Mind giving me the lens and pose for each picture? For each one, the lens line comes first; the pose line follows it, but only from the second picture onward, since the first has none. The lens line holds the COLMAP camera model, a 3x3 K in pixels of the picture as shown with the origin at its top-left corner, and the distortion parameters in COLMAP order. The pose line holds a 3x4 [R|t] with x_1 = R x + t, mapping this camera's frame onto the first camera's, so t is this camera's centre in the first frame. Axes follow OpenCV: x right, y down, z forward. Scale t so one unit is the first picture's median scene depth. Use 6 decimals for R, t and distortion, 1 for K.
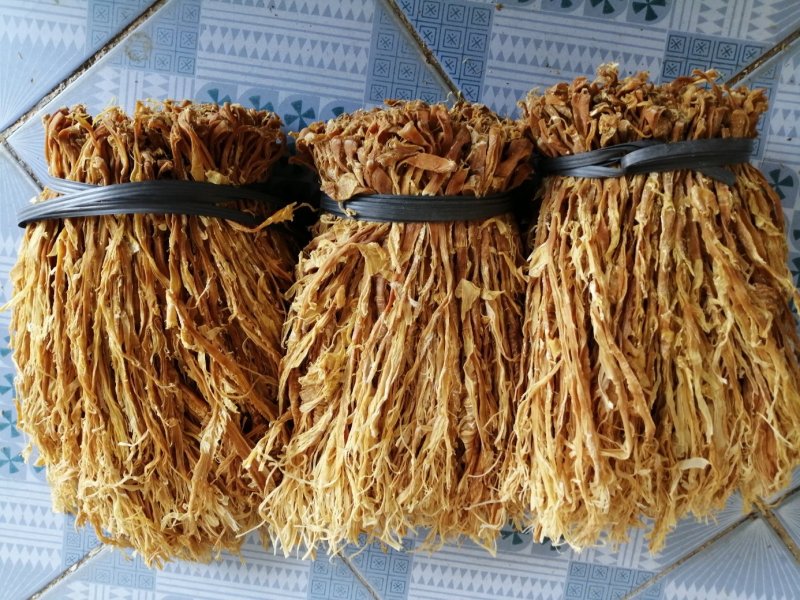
lens RADIAL K [[632.8, 0, 400.0], [0, 632.8, 300.0], [0, 0, 1]] dist [-0.007393, -0.009808]
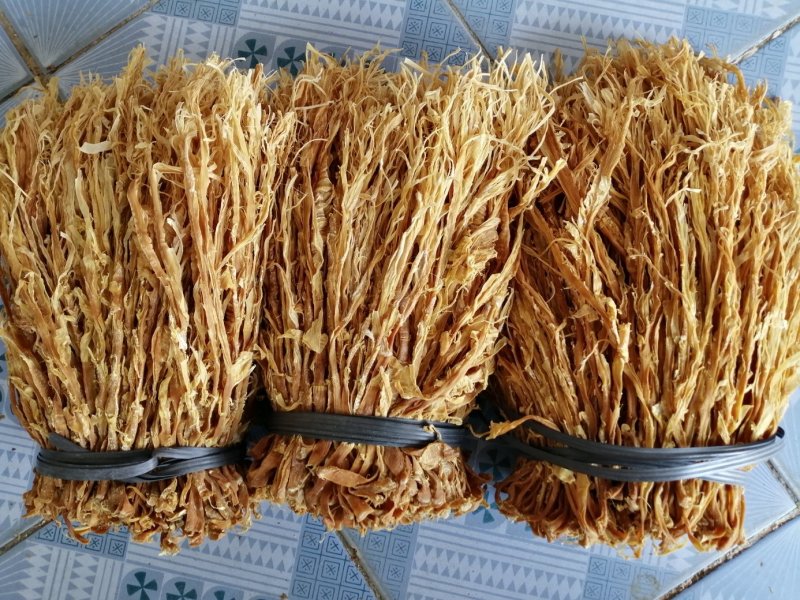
lens RADIAL K [[632.8, 0, 400.0], [0, 632.8, 300.0], [0, 0, 1]] dist [-0.007393, -0.009808]
pose [[-0.996477, -0.056387, 0.062087, -0.080519], [0.050124, -0.993904, -0.098193, 0.149774], [0.067245, -0.094735, 0.993229, 0.041986]]
